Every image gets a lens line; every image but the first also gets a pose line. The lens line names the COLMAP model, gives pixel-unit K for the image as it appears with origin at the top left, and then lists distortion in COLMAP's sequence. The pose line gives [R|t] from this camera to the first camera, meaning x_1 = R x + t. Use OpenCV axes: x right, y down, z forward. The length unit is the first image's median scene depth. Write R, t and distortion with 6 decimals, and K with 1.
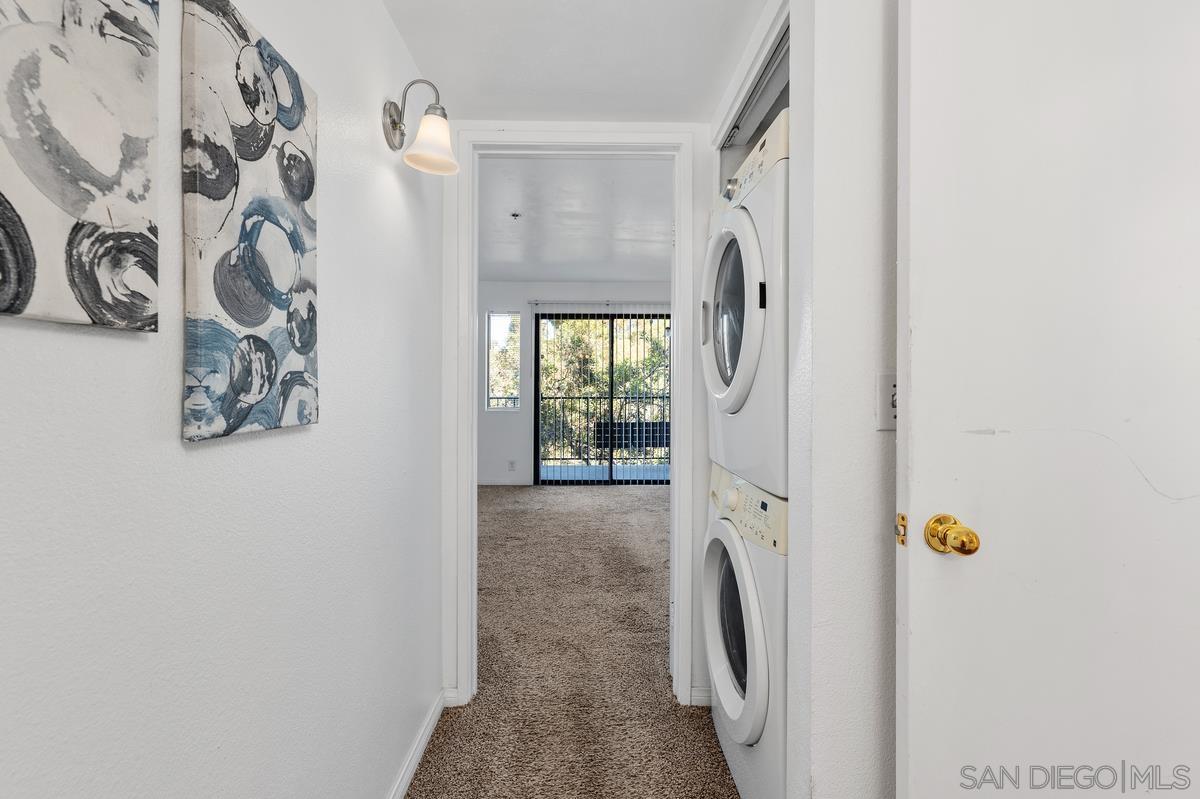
lens RADIAL K [[531.0, 0, 598.6], [0, 531.0, 383.4], [0, 0, 1]] dist [-0.001205, -0.000191]
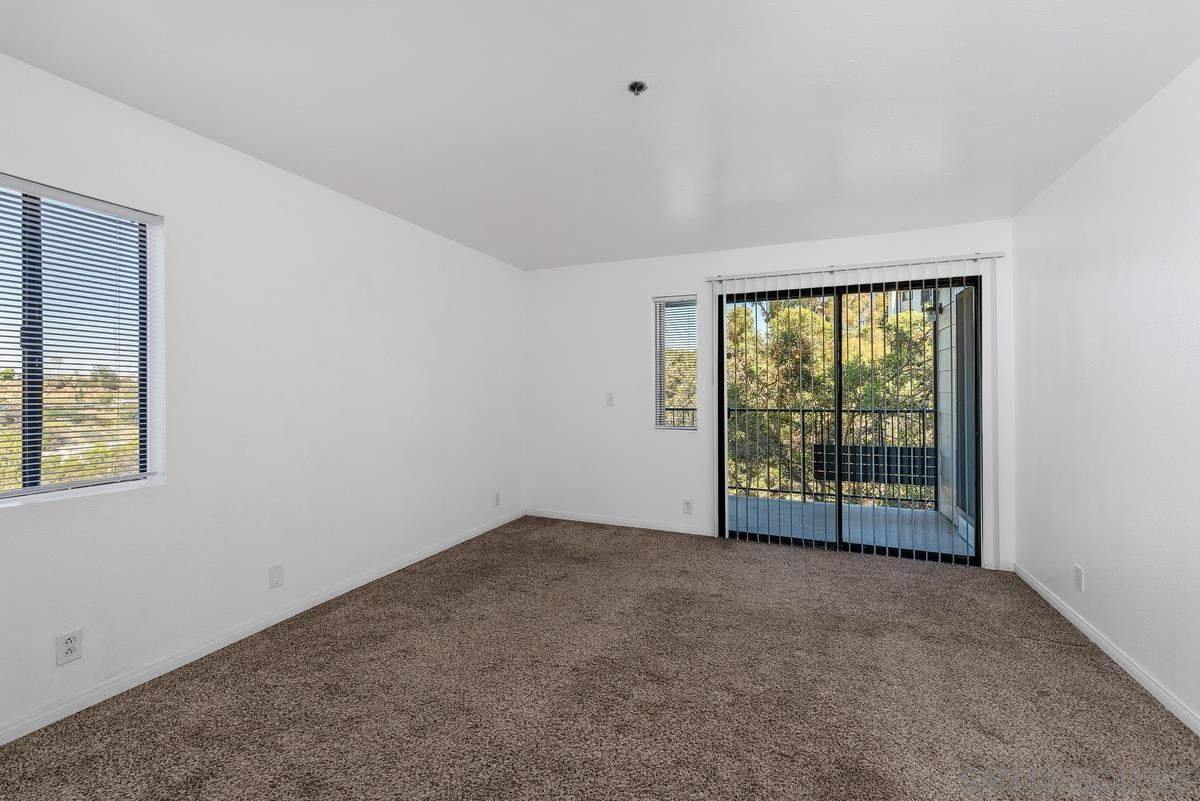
lens RADIAL K [[484.6, 0, 601.3], [0, 484.6, 386.8], [0, 0, 1]] dist [0.000573, -0.000153]
pose [[0.910717, -0.008026, -0.412953, 0.003198], [0.008347, 0.999965, -0.001027, -0.006846], [0.412947, -0.002511, 0.910752, 0.278077]]
